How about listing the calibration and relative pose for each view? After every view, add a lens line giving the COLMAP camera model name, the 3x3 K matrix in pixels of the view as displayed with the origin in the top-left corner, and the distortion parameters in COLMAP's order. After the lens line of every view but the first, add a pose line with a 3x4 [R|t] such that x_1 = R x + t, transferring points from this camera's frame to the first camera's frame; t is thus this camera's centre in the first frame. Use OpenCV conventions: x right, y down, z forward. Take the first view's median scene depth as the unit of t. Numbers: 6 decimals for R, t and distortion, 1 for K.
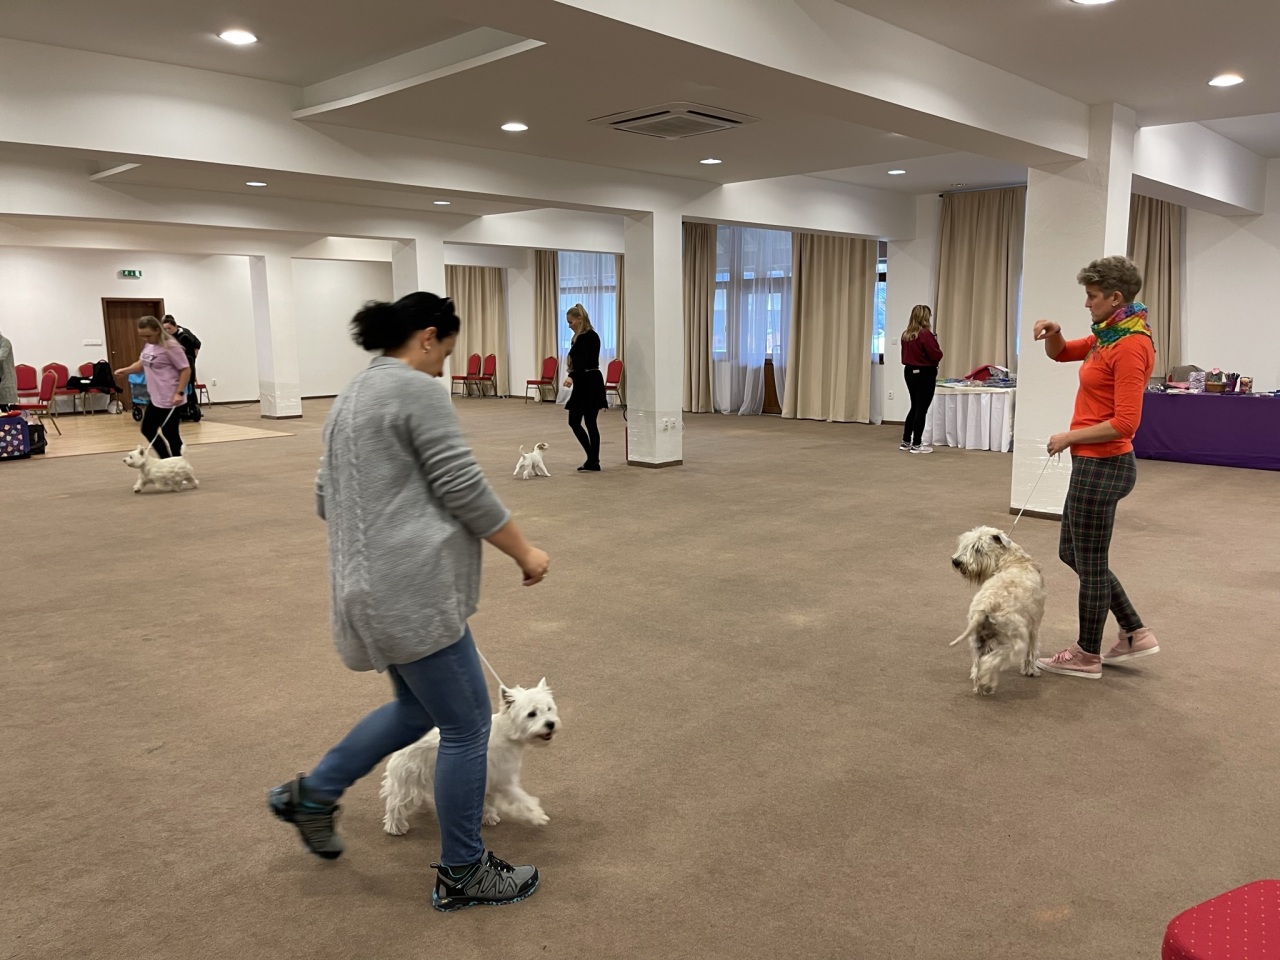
lens RADIAL K [[965.7, 0, 640.0], [0, 965.7, 480.0], [0, 0, 1]] dist [0.052843, -0.060418]
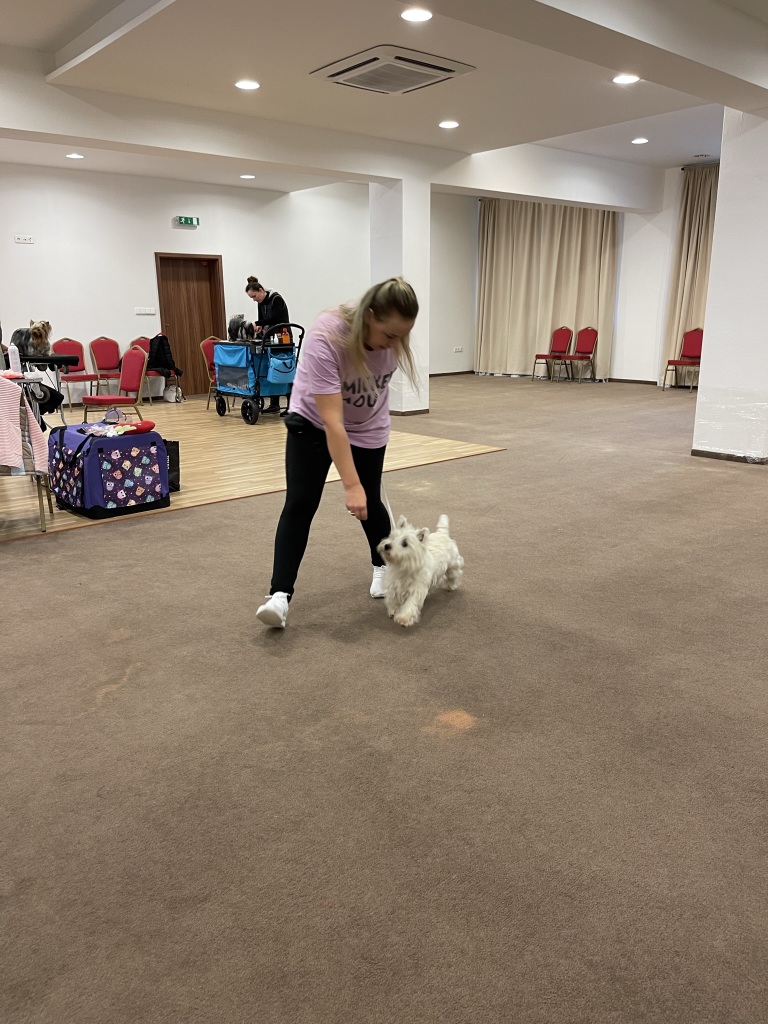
lens RADIAL K [[772.5, 0, 384.0], [0, 772.5, 512.0], [0, 0, 1]] dist [0.052843, -0.060418]
pose [[0.995248, 0.022542, -0.094731, -0.302343], [-0.013496, 0.995379, 0.095075, -0.041017], [0.096436, -0.093345, 0.990952, 0.375928]]
